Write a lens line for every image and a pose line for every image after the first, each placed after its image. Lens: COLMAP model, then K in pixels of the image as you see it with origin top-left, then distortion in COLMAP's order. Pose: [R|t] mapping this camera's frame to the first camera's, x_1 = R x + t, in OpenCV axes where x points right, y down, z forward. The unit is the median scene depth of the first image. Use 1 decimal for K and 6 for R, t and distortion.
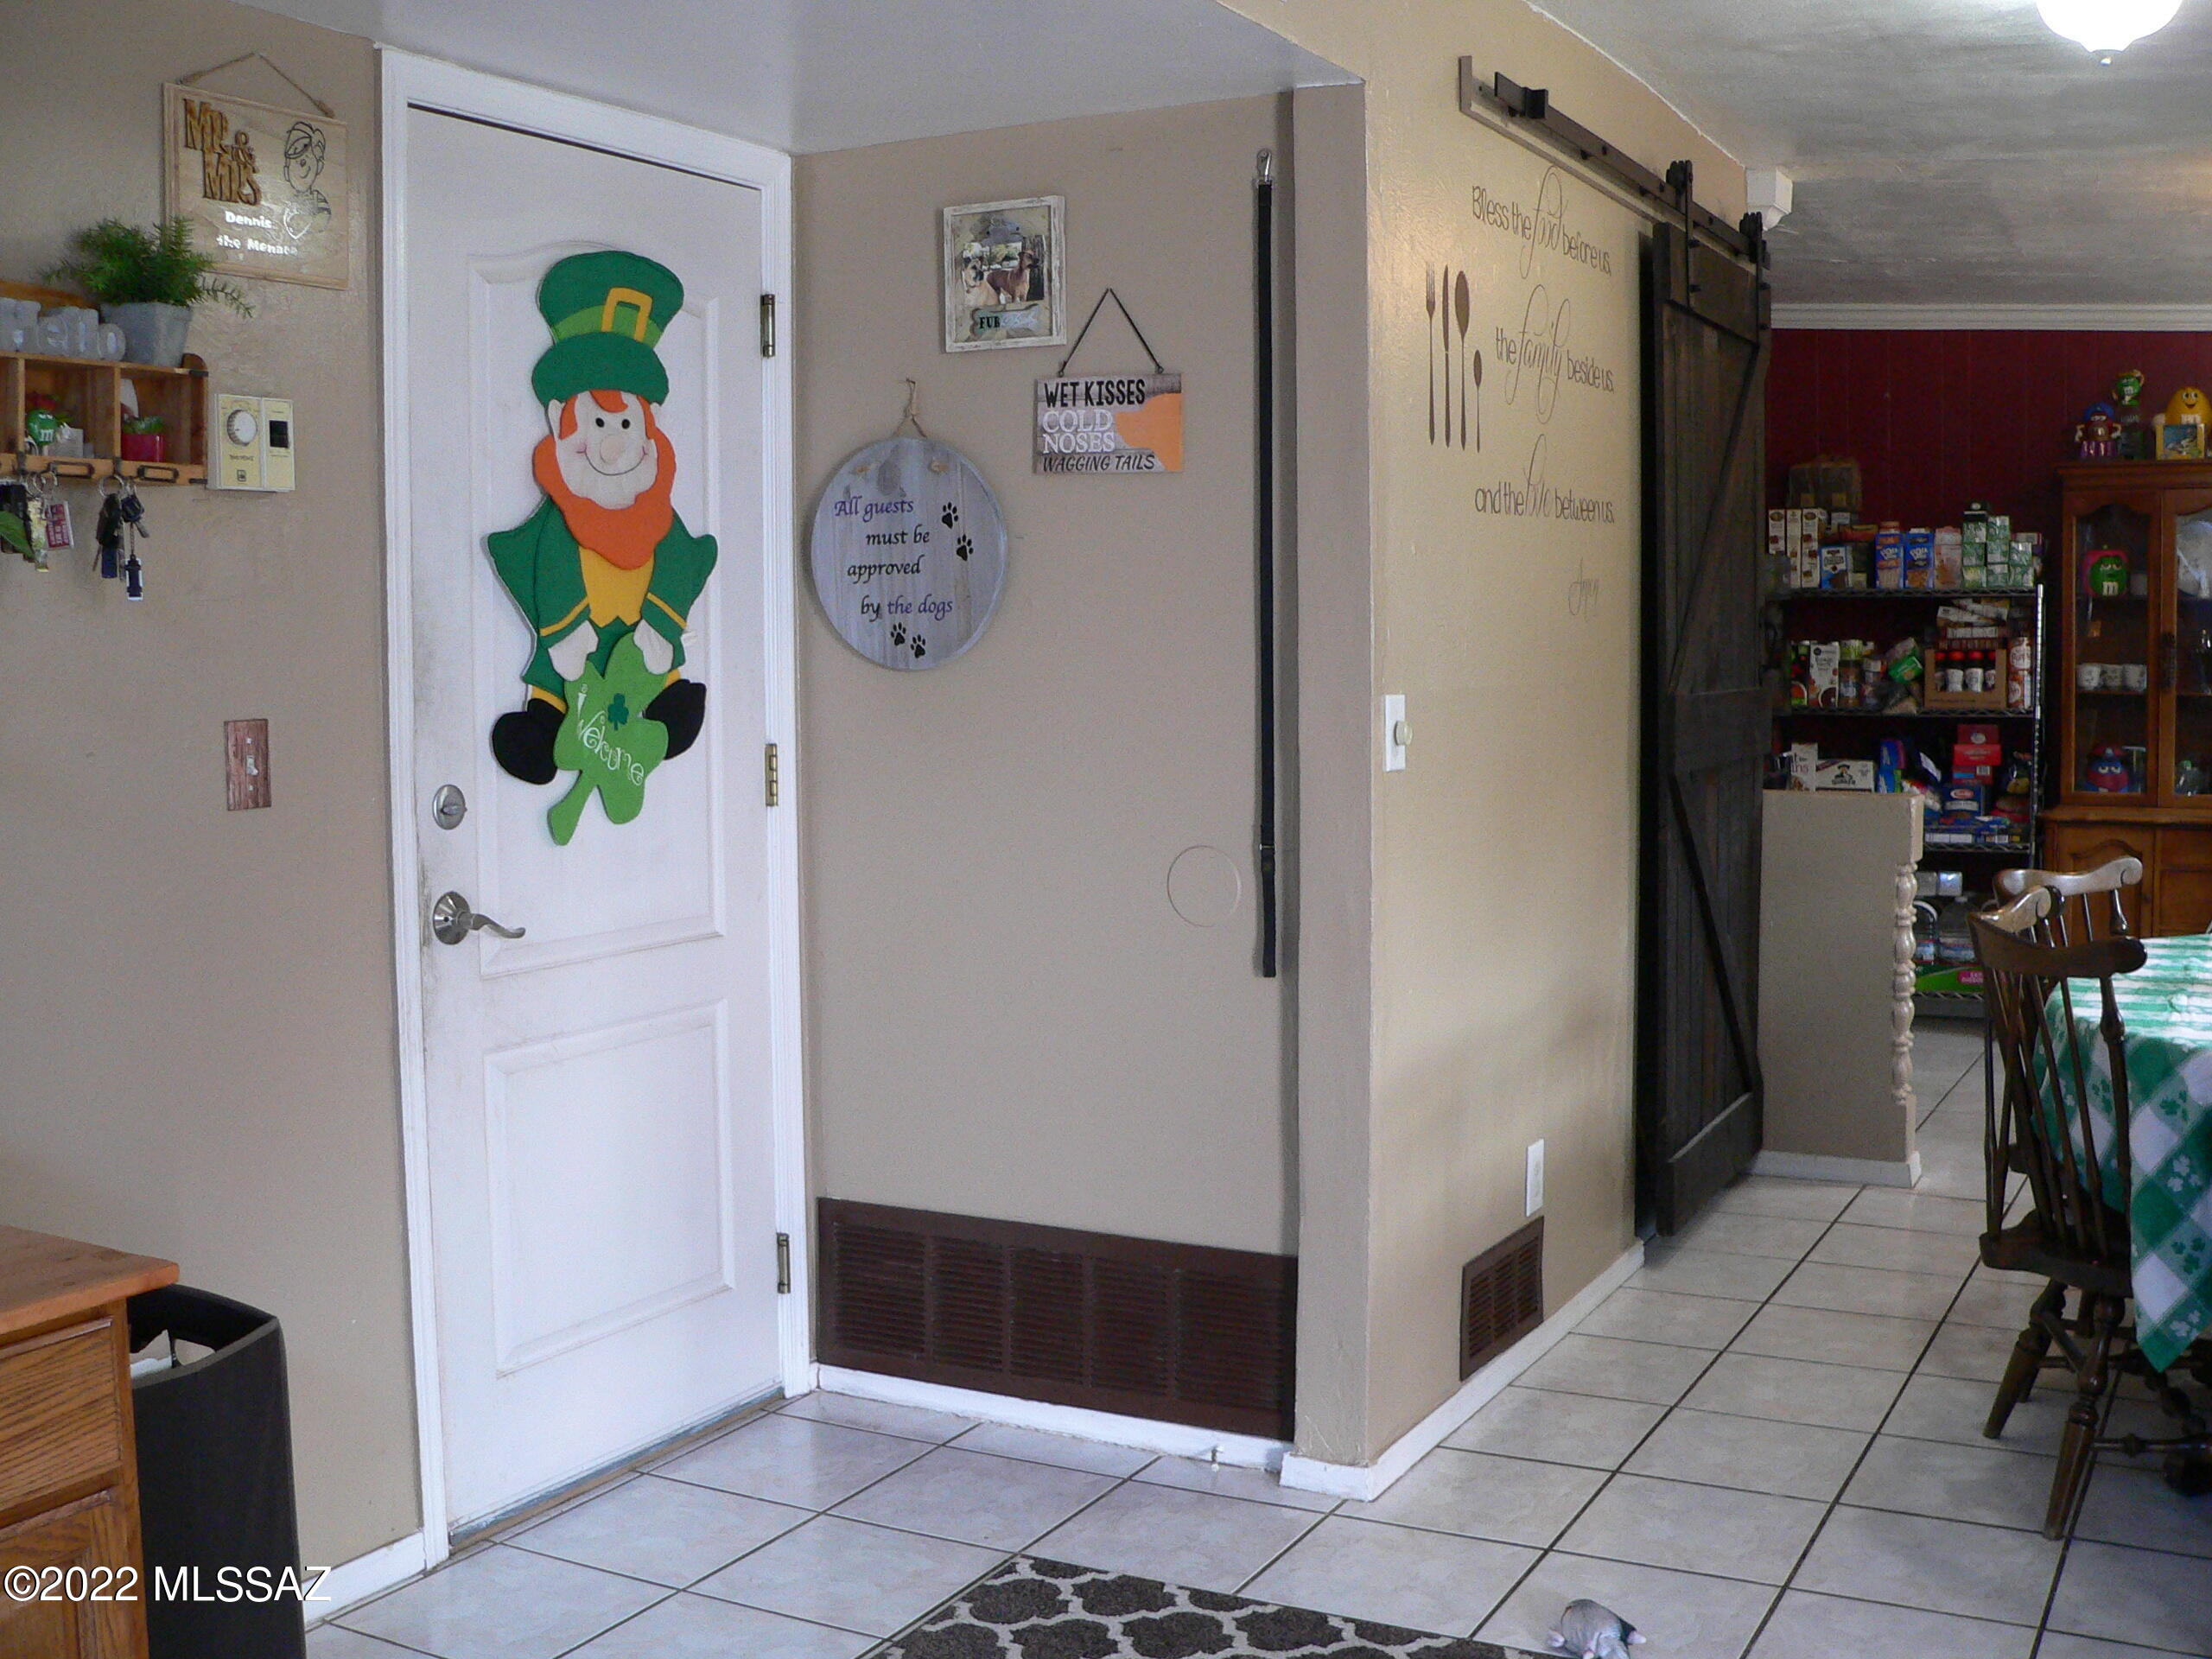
lens RADIAL K [[2343.6, 0, 1106.0], [0, 2343.6, 829.5], [0, 0, 1]] dist [-0.228424, 0.233995]
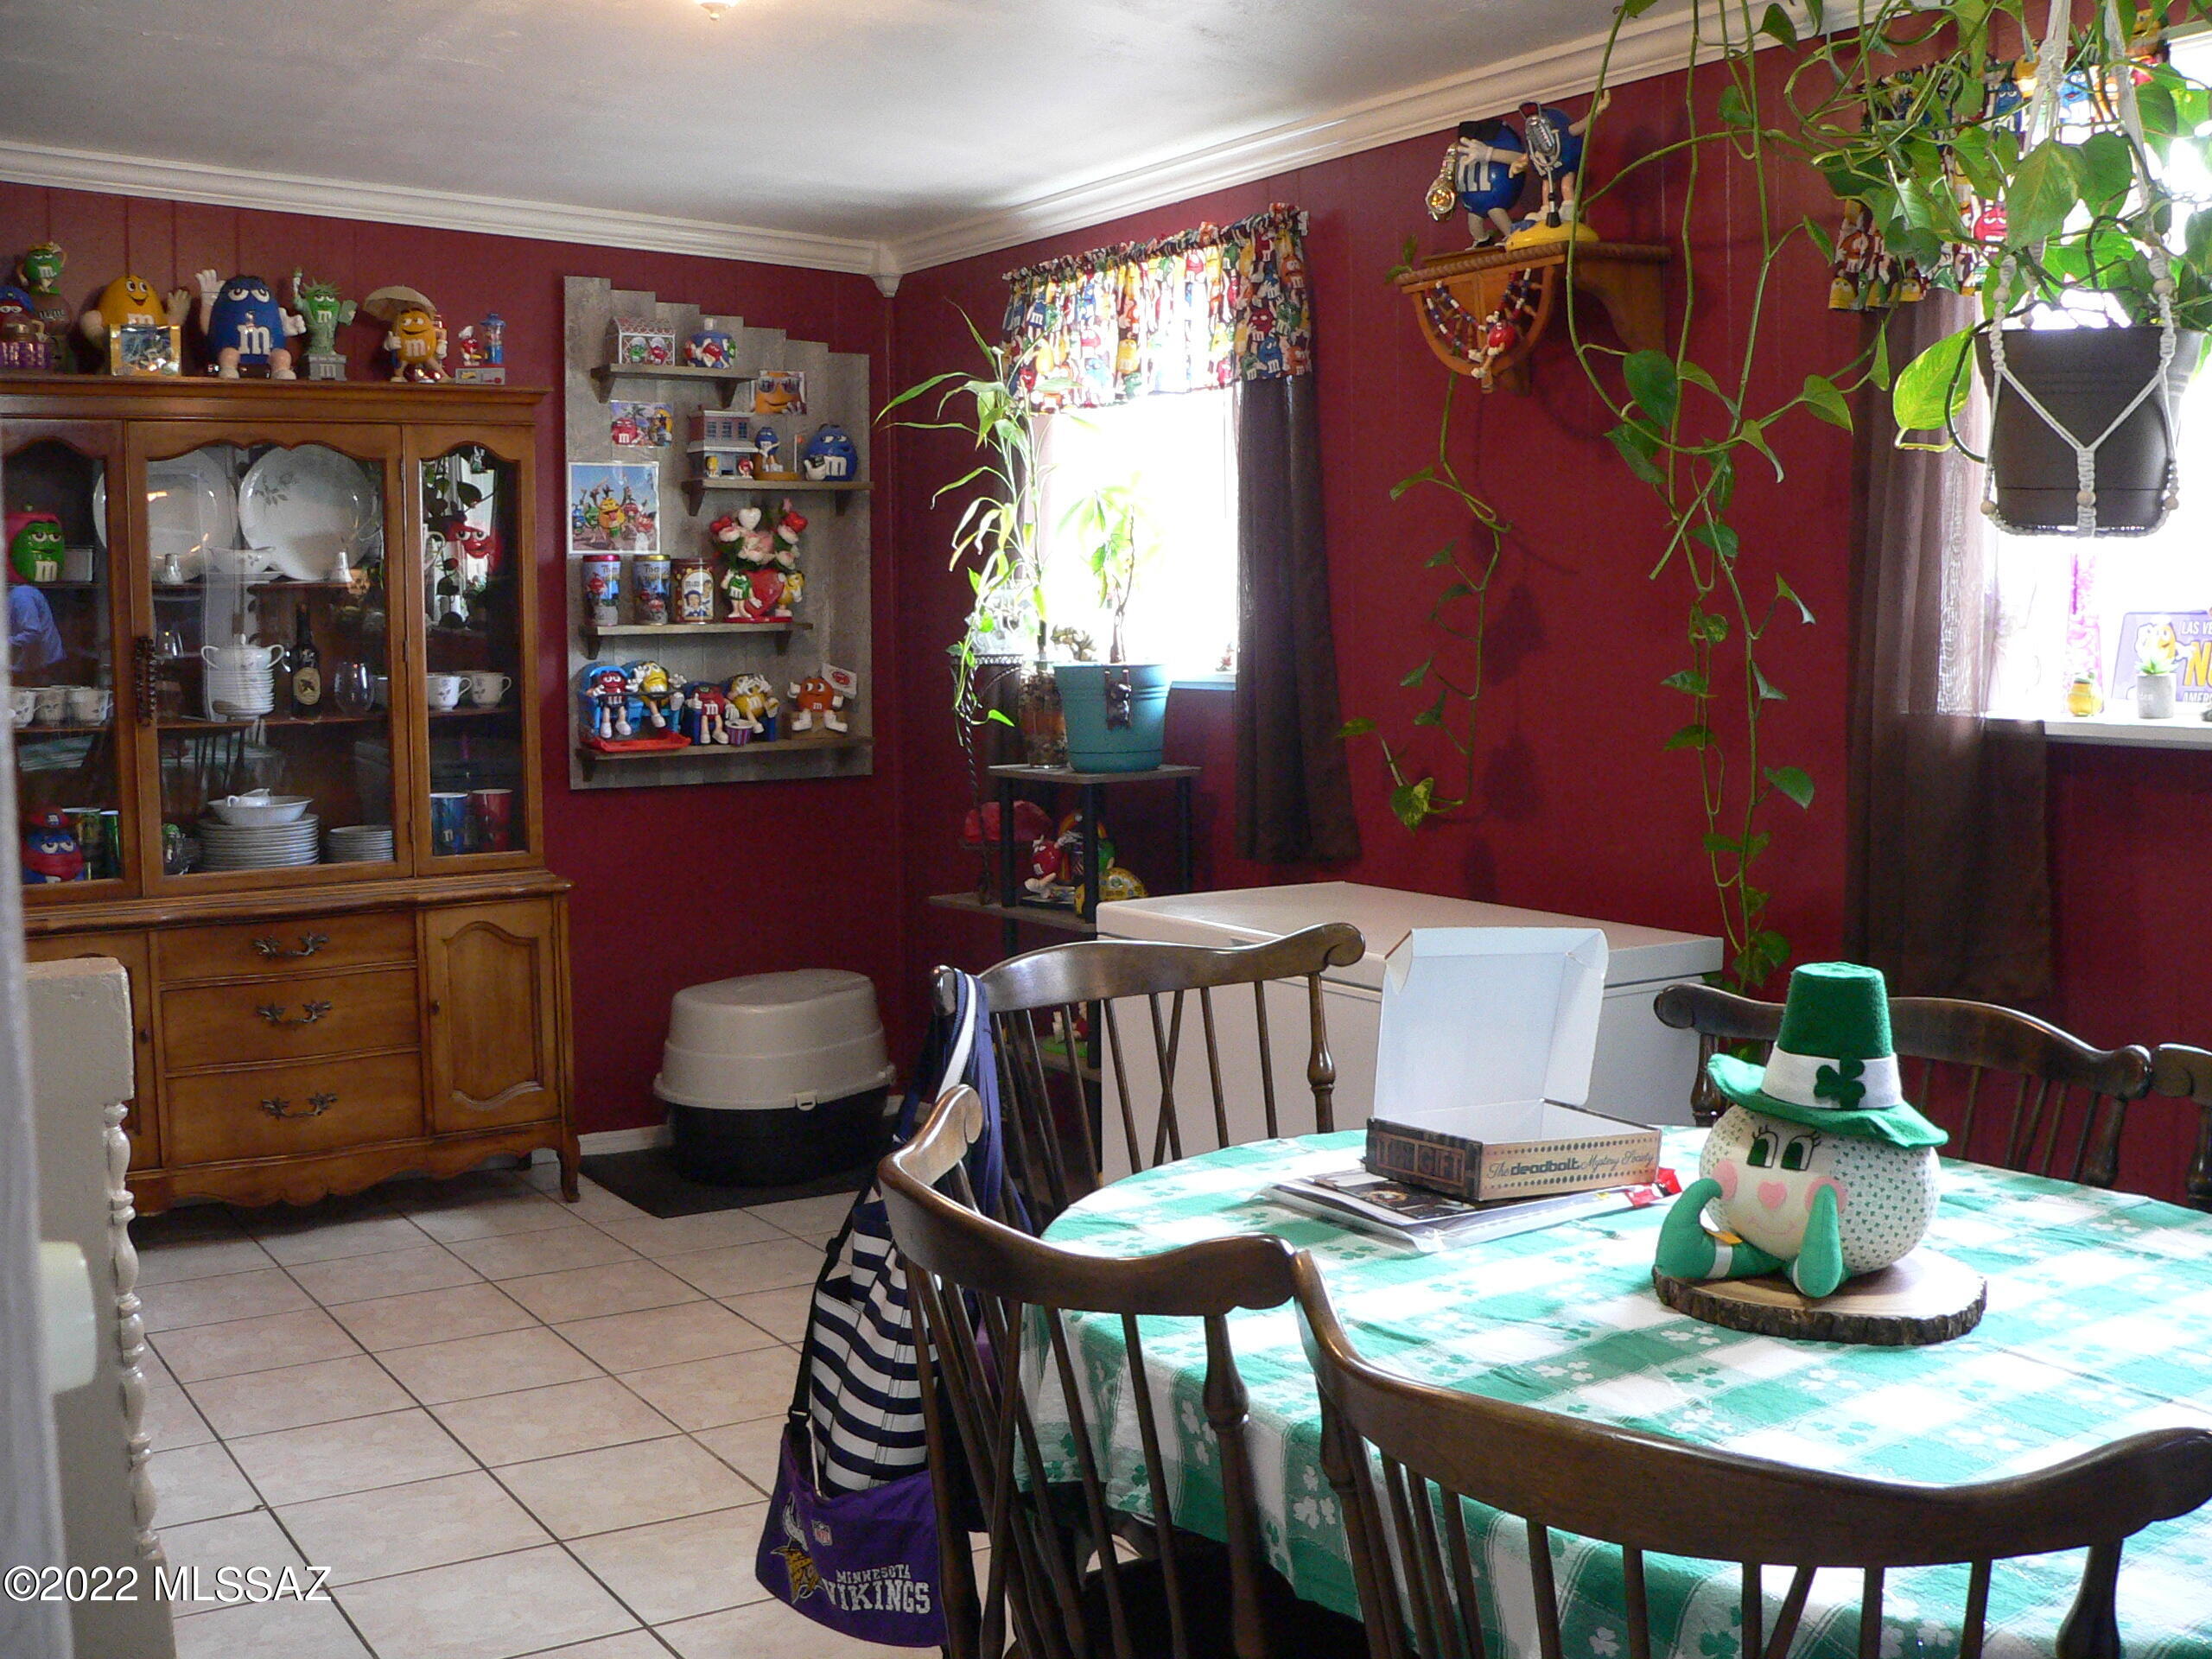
lens RADIAL K [[2343.6, 0, 1106.0], [0, 2343.6, 829.5], [0, 0, 1]] dist [-0.228424, 0.233995]
pose [[0.480027, -0.076935, 0.873874, 0.017739], [0.078285, 0.995929, 0.044678, -0.036342], [-0.873754, 0.046965, 0.484096, 0.408378]]
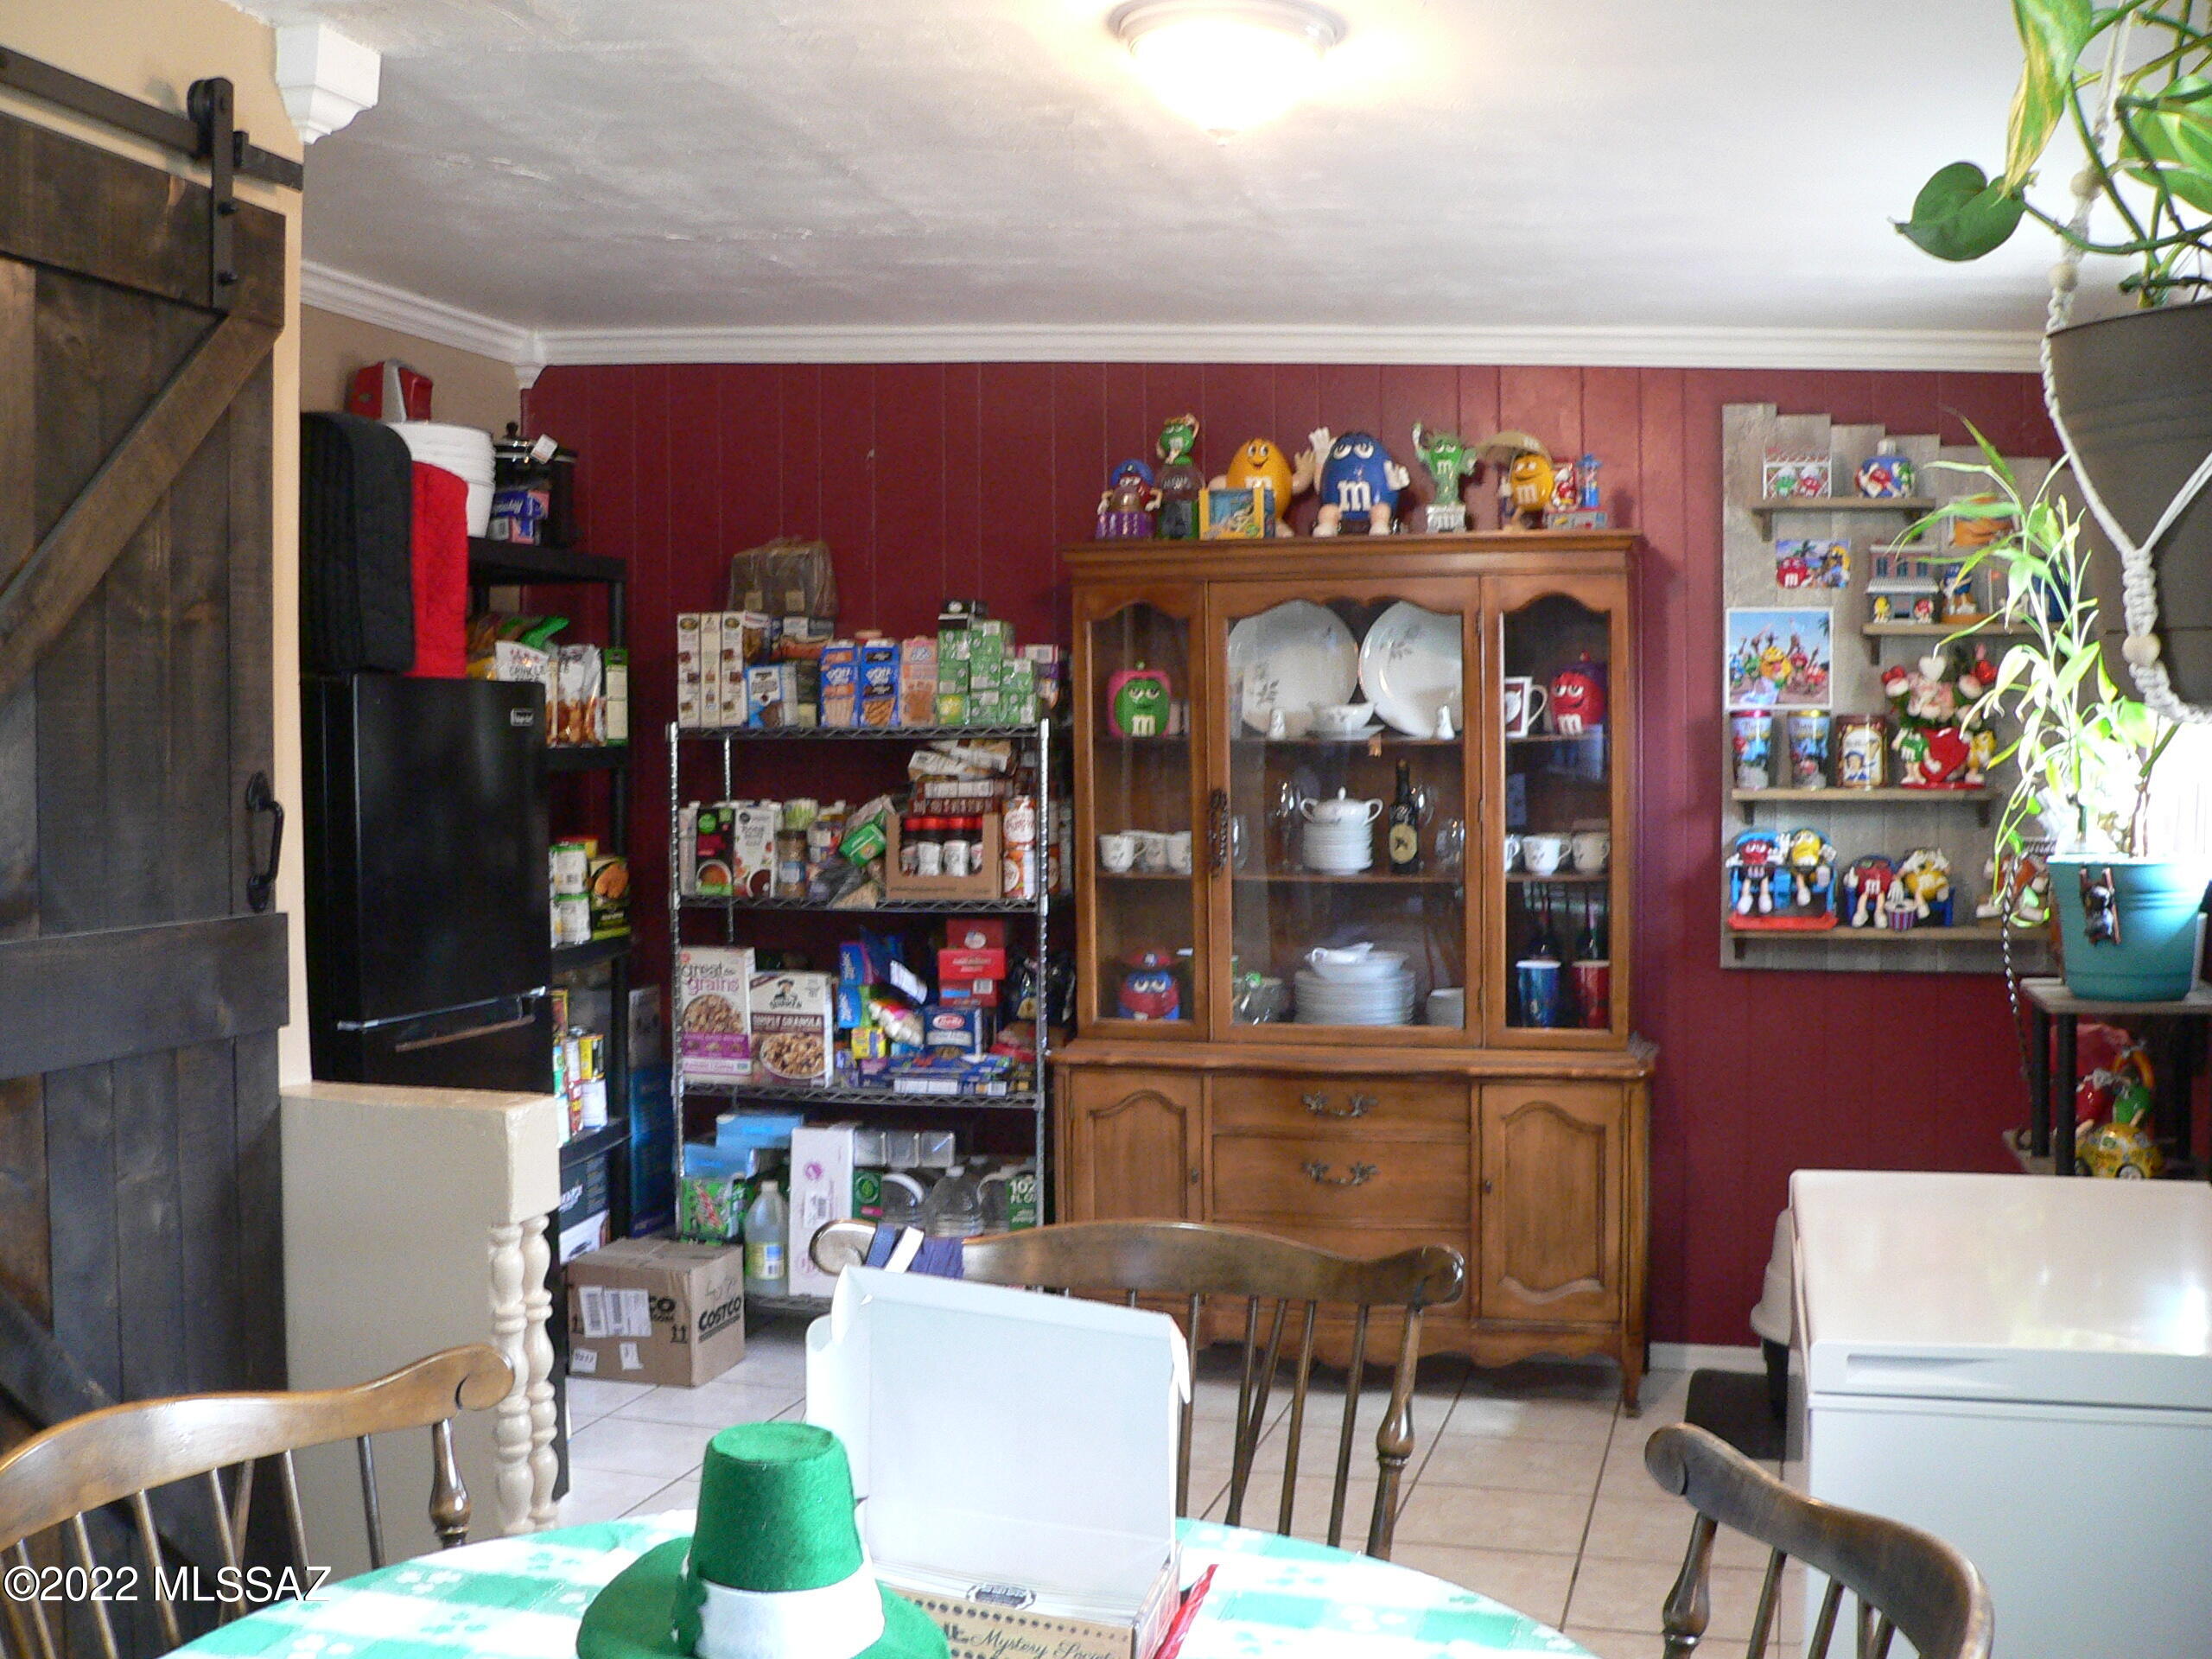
lens RADIAL K [[2343.6, 0, 1106.0], [0, 2343.6, 829.5], [0, 0, 1]] dist [-0.228424, 0.233995]
pose [[0.976124, -0.001463, 0.217209, 0.270090], [0.012618, 0.998671, -0.049974, -0.038108], [-0.216847, 0.051522, 0.974845, 0.295087]]
